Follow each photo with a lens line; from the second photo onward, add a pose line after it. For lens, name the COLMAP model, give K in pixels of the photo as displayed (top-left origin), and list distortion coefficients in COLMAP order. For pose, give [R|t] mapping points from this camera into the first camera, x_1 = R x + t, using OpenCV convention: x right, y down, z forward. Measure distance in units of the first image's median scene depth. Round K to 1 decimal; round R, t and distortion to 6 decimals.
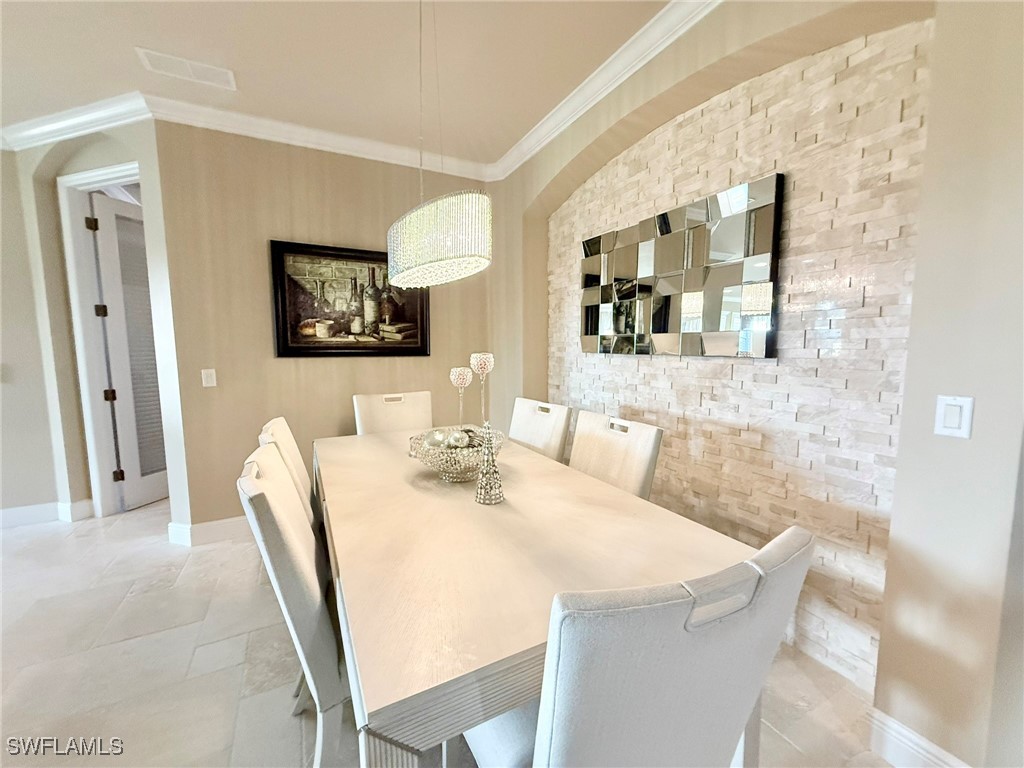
lens RADIAL K [[406.8, 0, 507.8], [0, 406.8, 385.3], [0, 0, 1]] dist [0.000562, -0.000040]
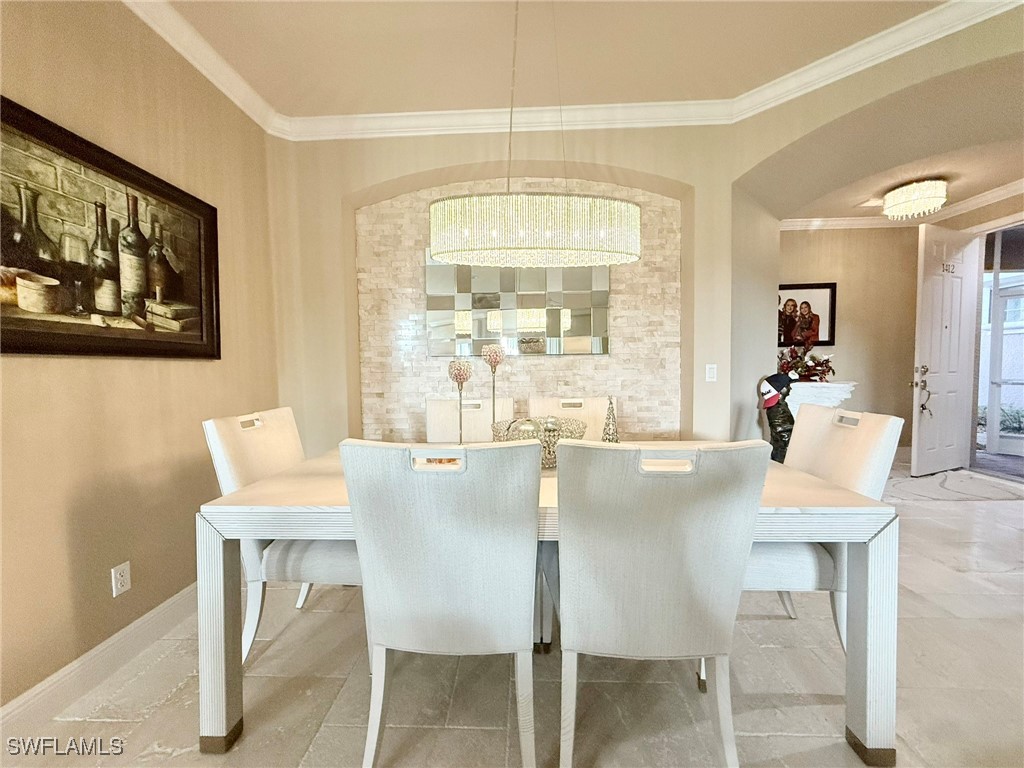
lens RADIAL K [[406.8, 0, 507.7], [0, 406.8, 385.2], [0, 0, 1]] dist [0.000562, -0.000040]
pose [[0.497416, -0.042175, 0.866487, -0.608284], [0.097261, 0.995231, -0.007392, 0.019478], [-0.862043, 0.087952, 0.499146, 0.334968]]
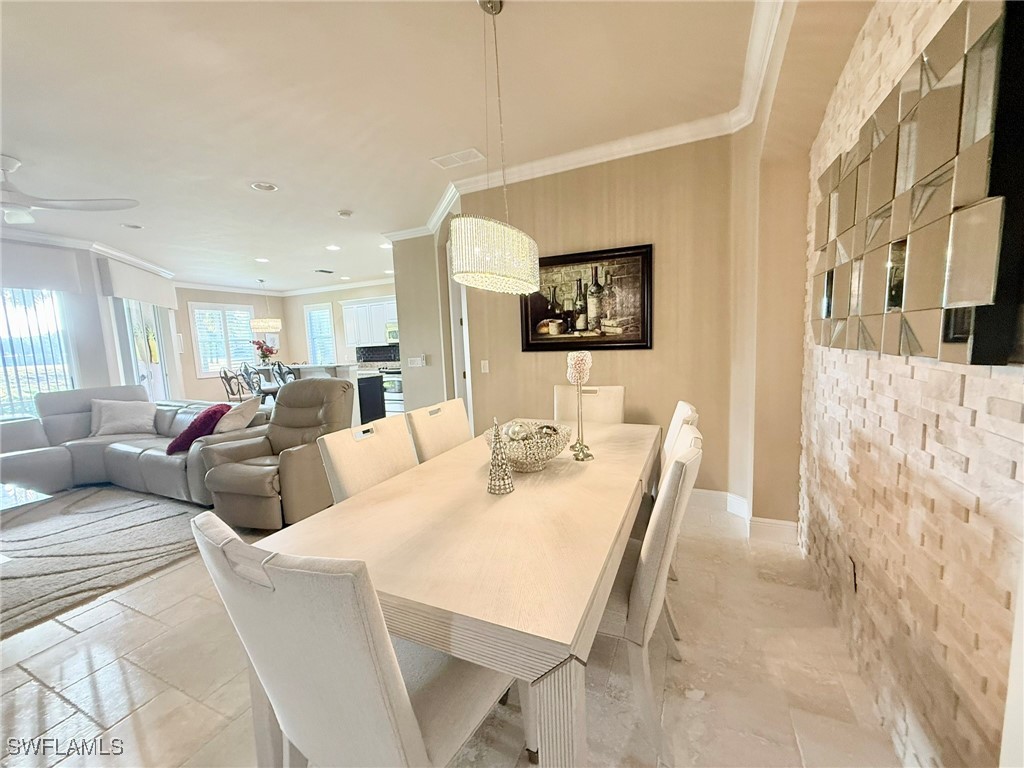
lens RADIAL K [[406.8, 0, 507.7], [0, 406.8, 385.1], [0, 0, 1]] dist [0.000562, -0.000040]
pose [[0.610665, 0.065756, -0.789154, 0.415660], [-0.038788, 0.997834, 0.053129, -0.029663], [0.790938, -0.001834, 0.611893, 0.178088]]
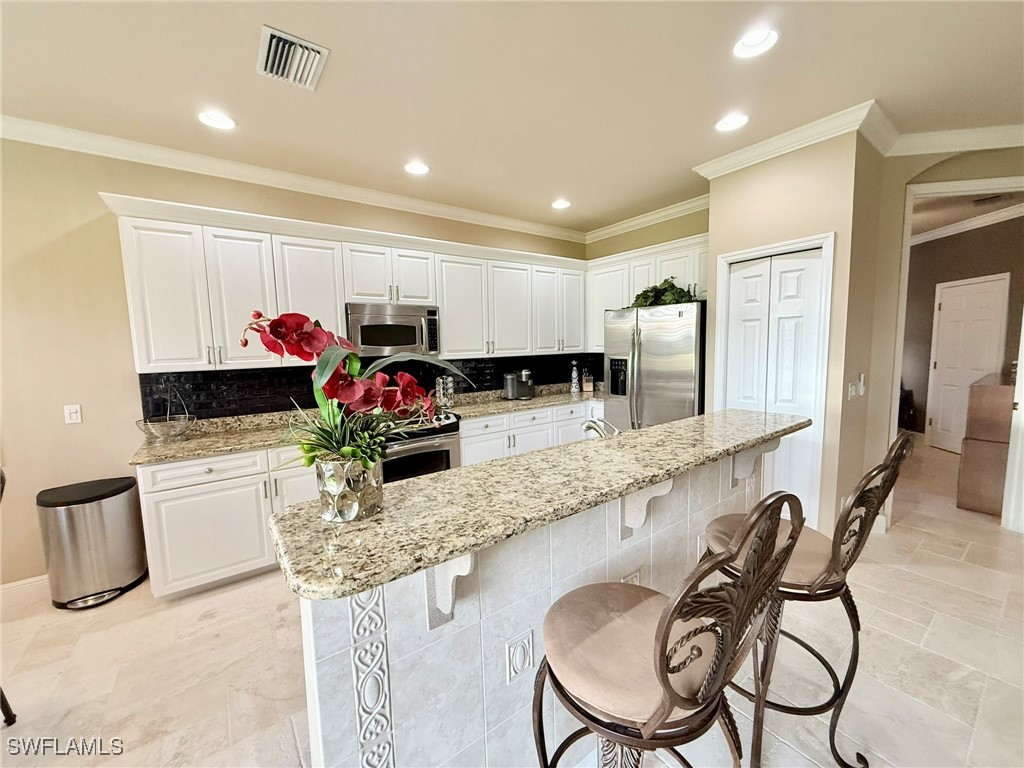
lens RADIAL K [[406.8, 0, 509.3], [0, 406.8, 385.3], [0, 0, 1]] dist [0.000562, -0.000040]
pose [[0.988602, -0.032032, 0.147107, -2.267299], [0.032324, 0.999477, 0.000404, -0.056827], [-0.147043, 0.004356, 0.989120, 0.167805]]
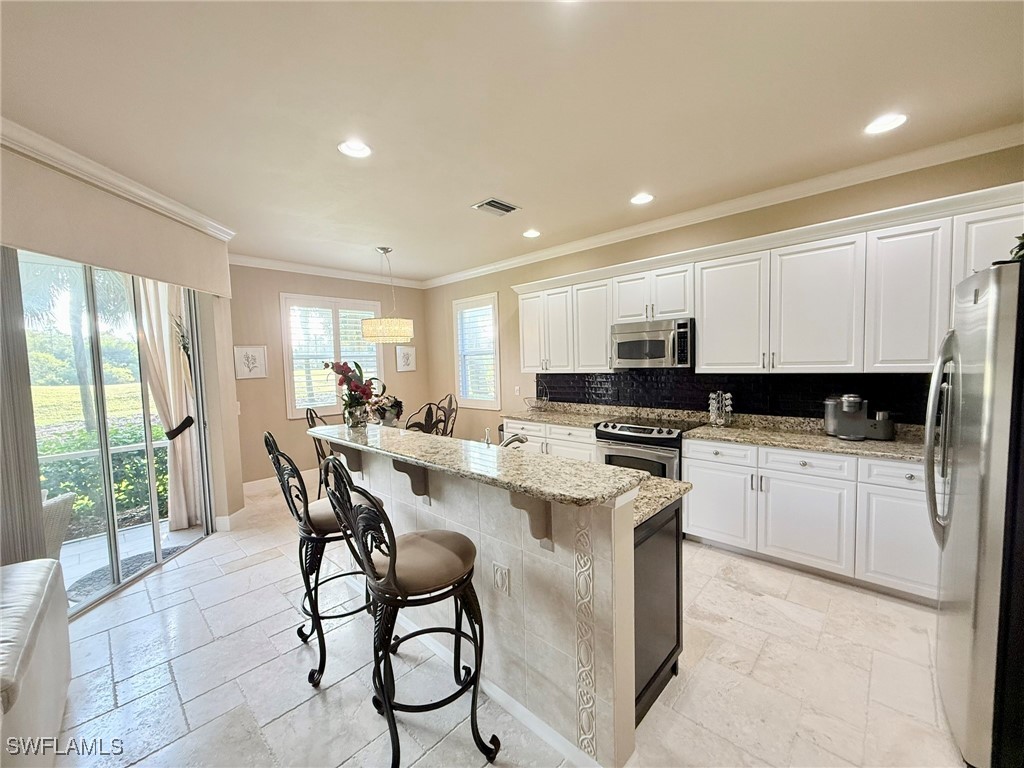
lens RADIAL K [[406.8, 0, 508.2], [0, 406.8, 385.5], [0, 0, 1]] dist [0.000562, -0.000040]
pose [[0.321986, 0.054996, -0.945146, -1.330177], [-0.067909, 0.997082, 0.034883, -0.111091], [0.944306, 0.052952, 0.324781, 0.536563]]
